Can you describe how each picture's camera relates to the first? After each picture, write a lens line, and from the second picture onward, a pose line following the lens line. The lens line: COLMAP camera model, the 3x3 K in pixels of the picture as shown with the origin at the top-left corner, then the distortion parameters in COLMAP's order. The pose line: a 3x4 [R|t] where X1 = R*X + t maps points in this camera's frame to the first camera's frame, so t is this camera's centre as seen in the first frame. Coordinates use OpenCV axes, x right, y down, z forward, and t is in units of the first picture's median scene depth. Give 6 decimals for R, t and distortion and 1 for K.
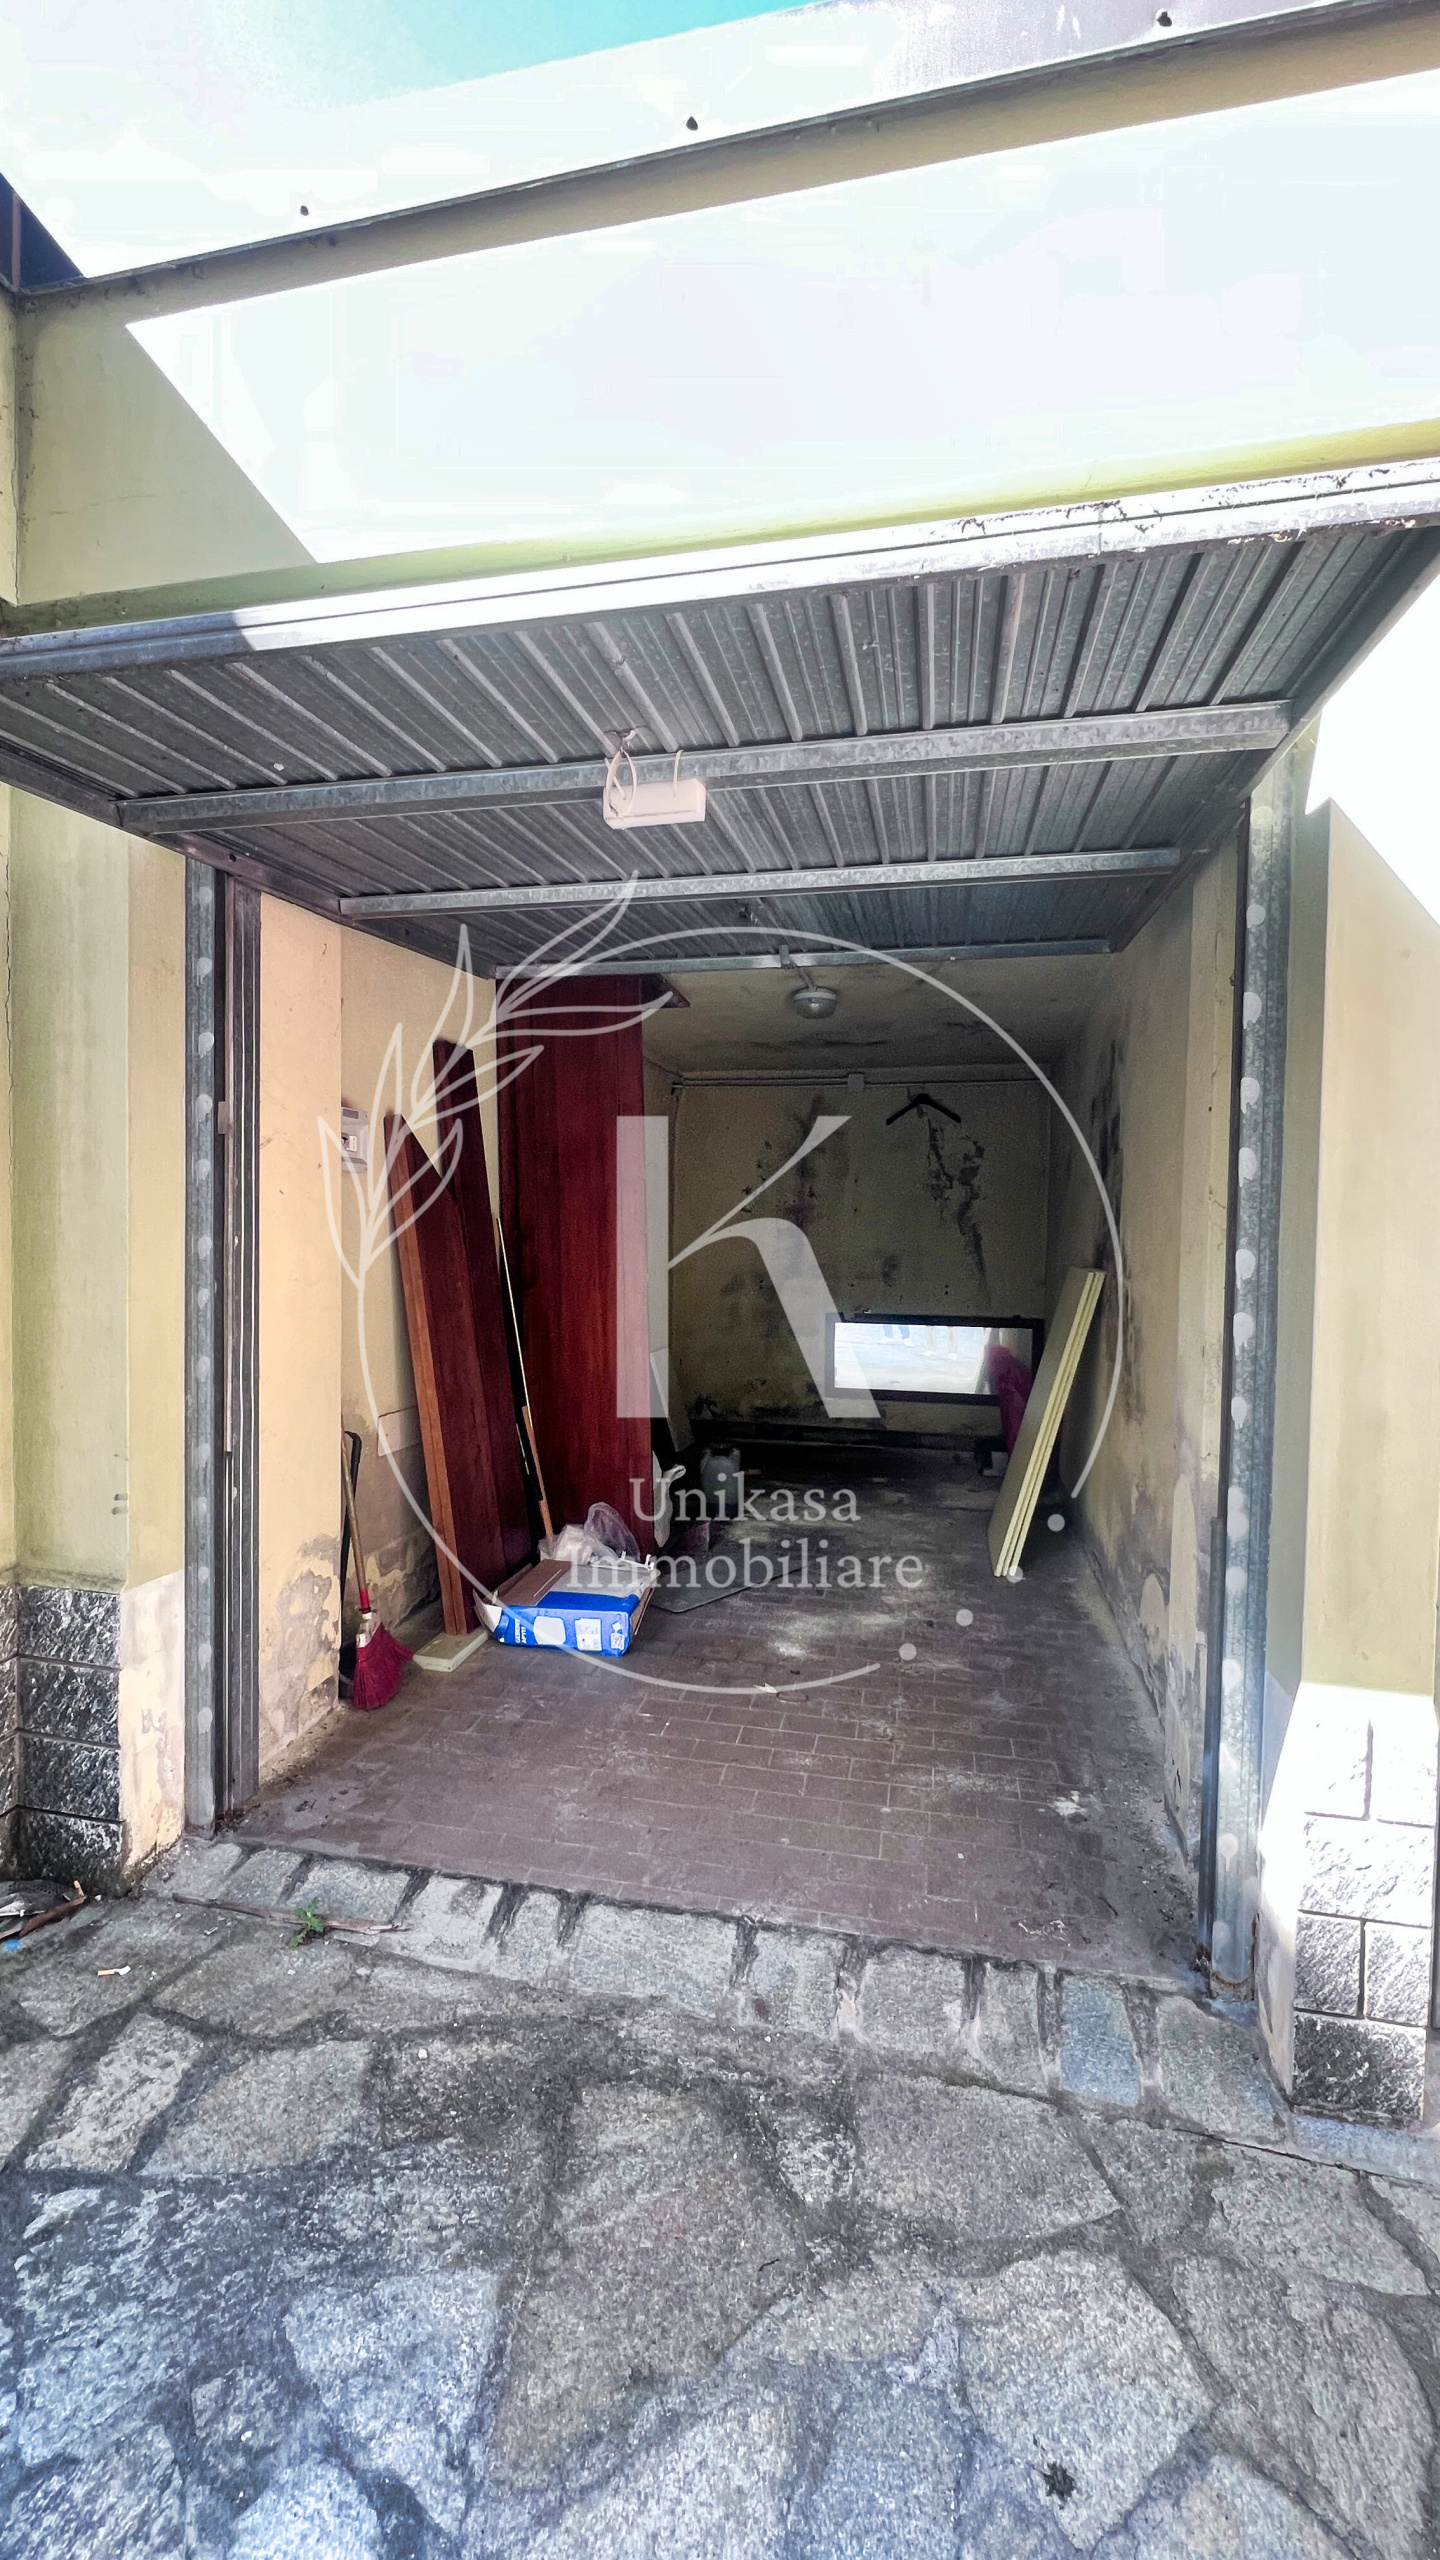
lens RADIAL K [[1022.9, 0, 721.8], [0, 1022.9, 1276.6], [0, 0, 1]] dist [-0.001683, 0.000978]
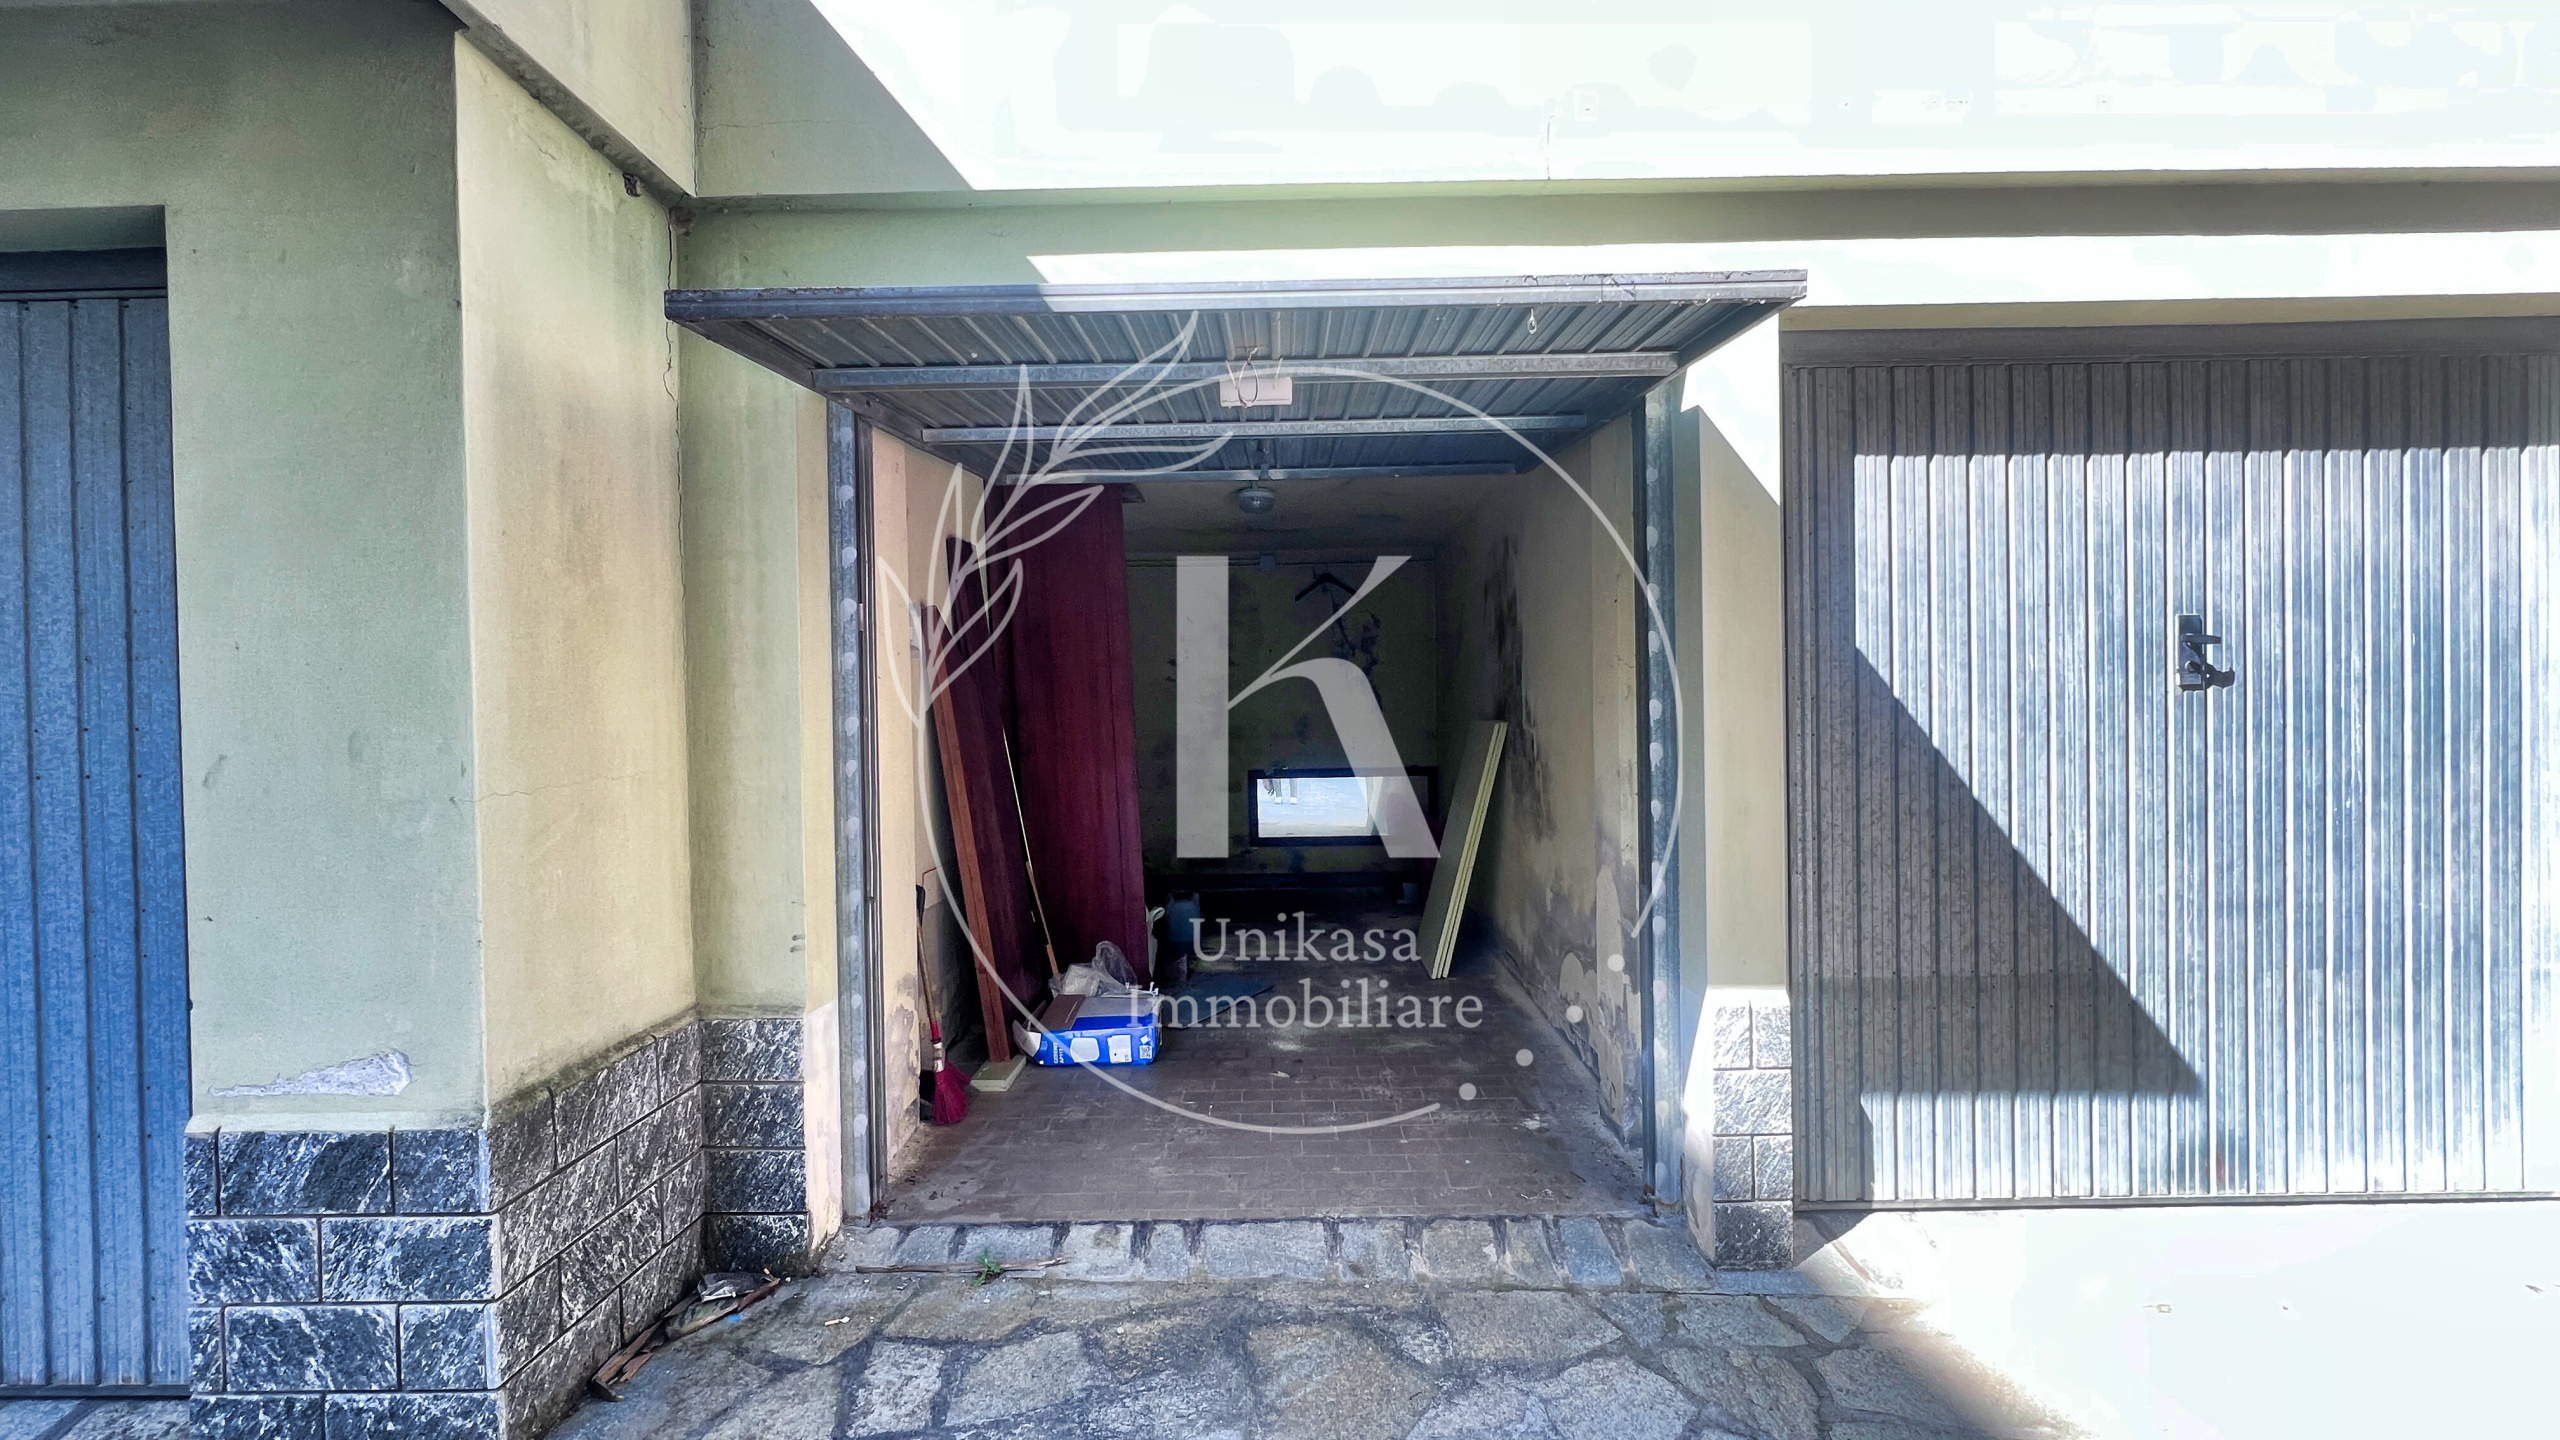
lens RADIAL K [[1022.9, 0, 1277.3], [0, 1022.9, 719.5], [0, 0, 1]] dist [-0.001683, 0.000978]
pose [[0.979000, -0.035674, 0.200713, -0.274021], [0.040147, 0.999027, -0.018259, 0.006394], [-0.199866, 0.025934, 0.979480, -0.288530]]
